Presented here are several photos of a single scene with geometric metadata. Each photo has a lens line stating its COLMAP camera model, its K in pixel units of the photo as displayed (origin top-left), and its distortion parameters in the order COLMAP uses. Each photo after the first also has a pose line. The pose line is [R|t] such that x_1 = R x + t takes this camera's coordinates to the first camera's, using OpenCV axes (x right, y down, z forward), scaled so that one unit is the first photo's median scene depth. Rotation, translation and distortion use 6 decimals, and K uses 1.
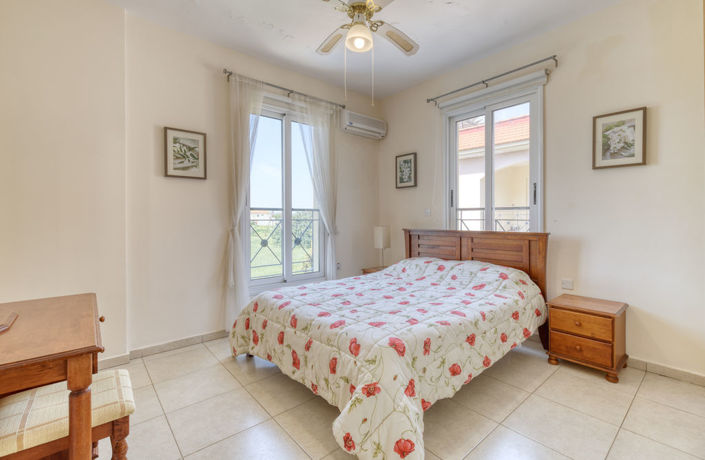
lens RADIAL K [[303.3, 0, 352.5], [0, 303.3, 230.0], [0, 0, 1]] dist [-0.002242, -0.000536]
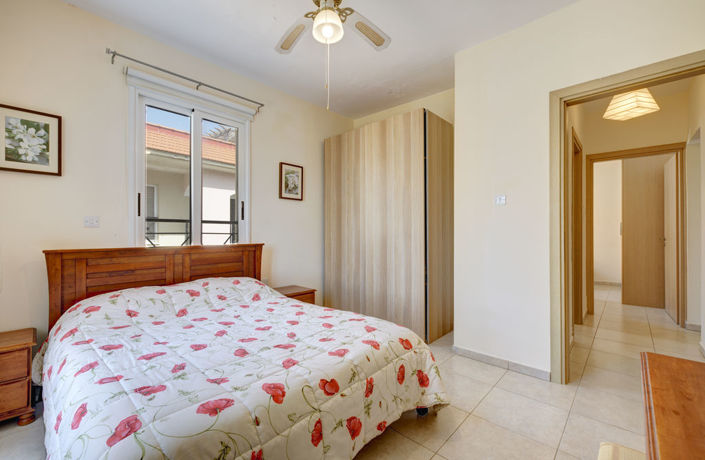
lens RADIAL K [[321.8, 0, 352.5], [0, 321.8, 230.0], [0, 0, 1]] dist [0.058300, -0.000208]
pose [[-0.142334, 0.006557, 0.989797, -0.811964], [0.039851, 0.999205, -0.000889, -0.035323], [-0.989016, 0.039318, -0.142482, 0.923993]]
